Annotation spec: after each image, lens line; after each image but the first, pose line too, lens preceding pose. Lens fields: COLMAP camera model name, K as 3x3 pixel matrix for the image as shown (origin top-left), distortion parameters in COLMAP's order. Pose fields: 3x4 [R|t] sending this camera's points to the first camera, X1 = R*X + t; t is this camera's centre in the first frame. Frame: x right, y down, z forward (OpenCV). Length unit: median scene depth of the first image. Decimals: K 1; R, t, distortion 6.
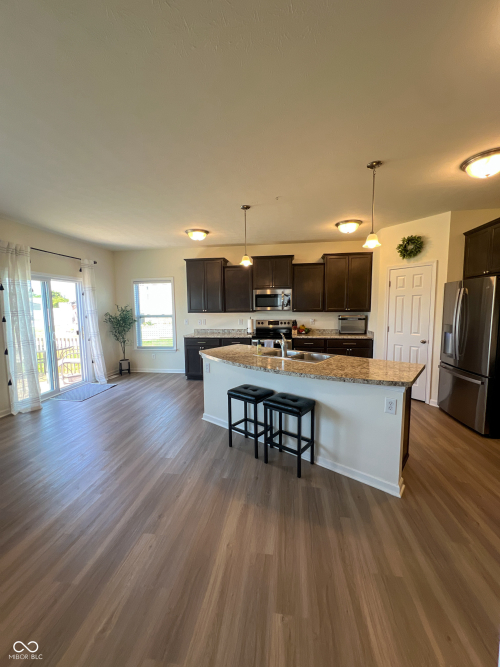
lens RADIAL K [[263.9, 0, 250.0], [0, 263.9, 333.5], [0, 0, 1]] dist [-0.000152, 0.000022]
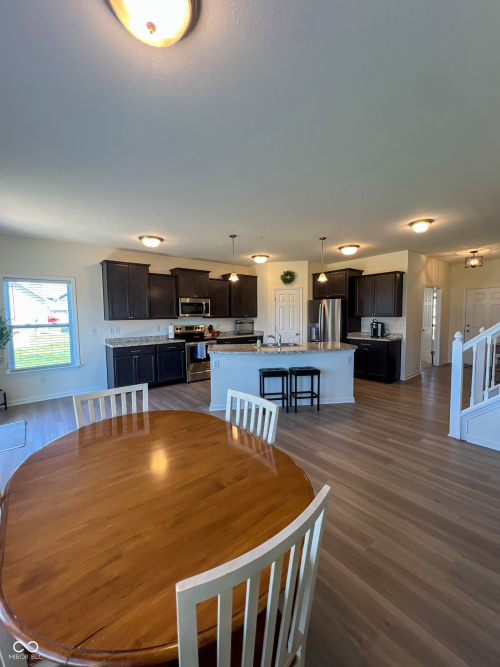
lens RADIAL K [[263.9, 0, 250.0], [0, 263.9, 333.5], [0, 0, 1]] dist [-0.000152, 0.000022]
pose [[0.680945, -0.051019, 0.730555, -0.594344], [0.076471, 0.997070, -0.001646, 0.004133], [-0.728331, 0.056987, 0.682851, 0.054324]]
